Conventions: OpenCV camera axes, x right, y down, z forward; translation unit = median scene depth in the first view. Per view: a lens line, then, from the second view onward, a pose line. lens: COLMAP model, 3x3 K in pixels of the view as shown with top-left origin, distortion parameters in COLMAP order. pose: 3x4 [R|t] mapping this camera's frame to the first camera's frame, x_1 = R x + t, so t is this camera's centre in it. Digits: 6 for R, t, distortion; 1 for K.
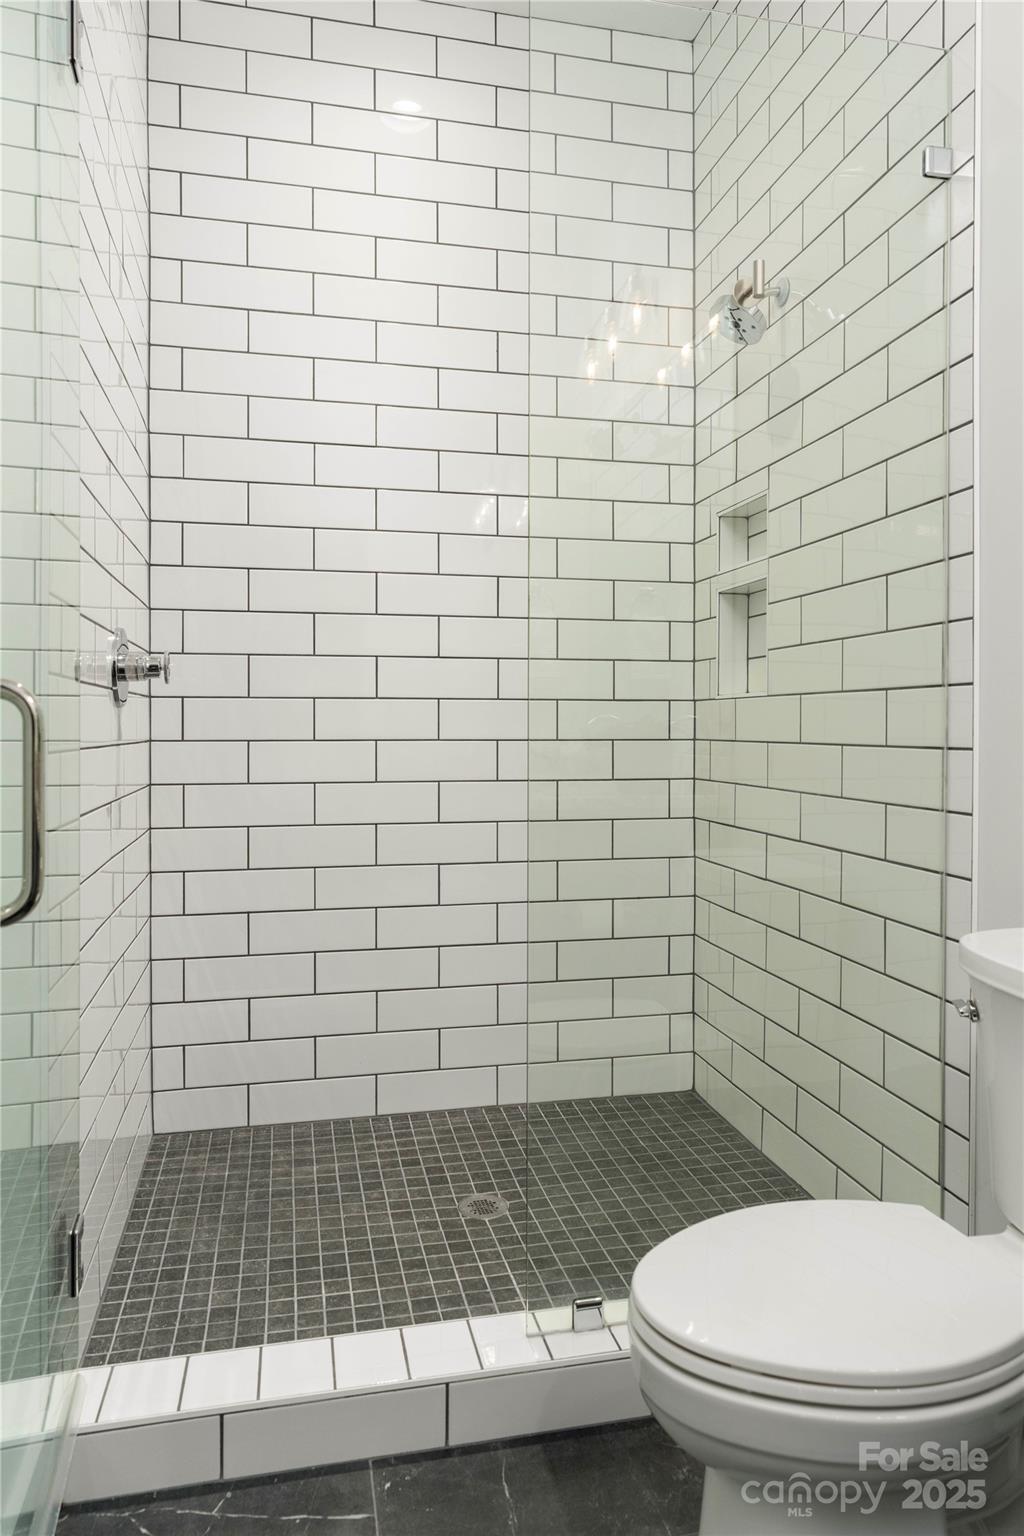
lens RADIAL K [[1023.9, 0, 510.6], [0, 1023.9, 756.5], [0, 0, 1]] dist [0.011293, 0.004688]
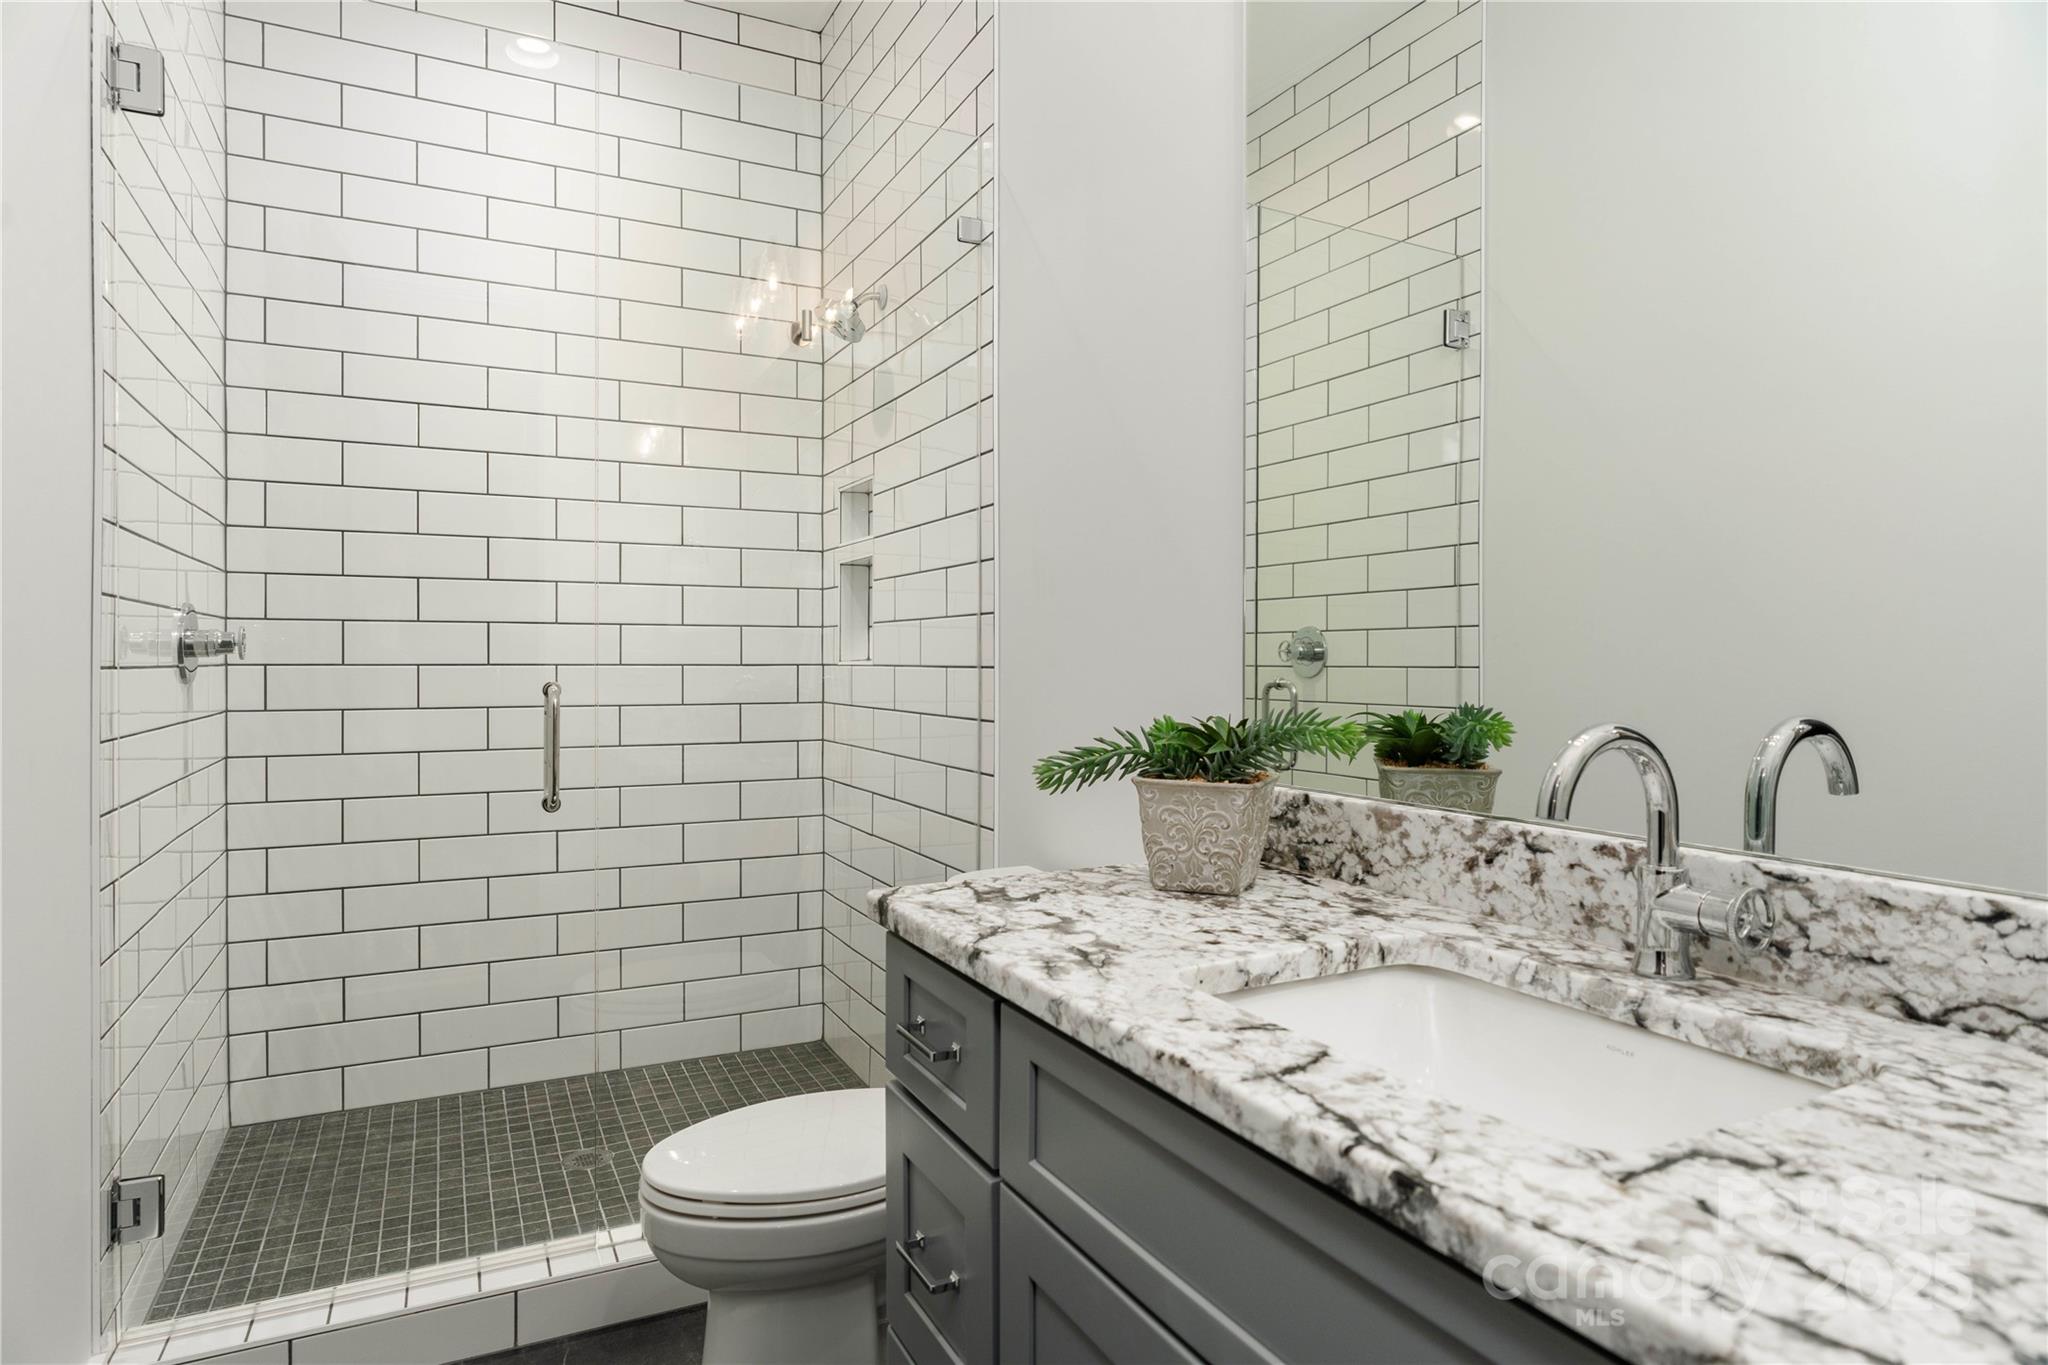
lens RADIAL K [[1185.3, 0, 1029.1], [0, 1185.3, 683.2], [0, 0, 1]] dist [0.006911, 0.000671]
pose [[0.970385, -0.004205, 0.241528, 0.102669], [0.006658, 0.999934, -0.009339, -0.025961], [-0.241473, 0.010670, 0.970349, -0.245051]]
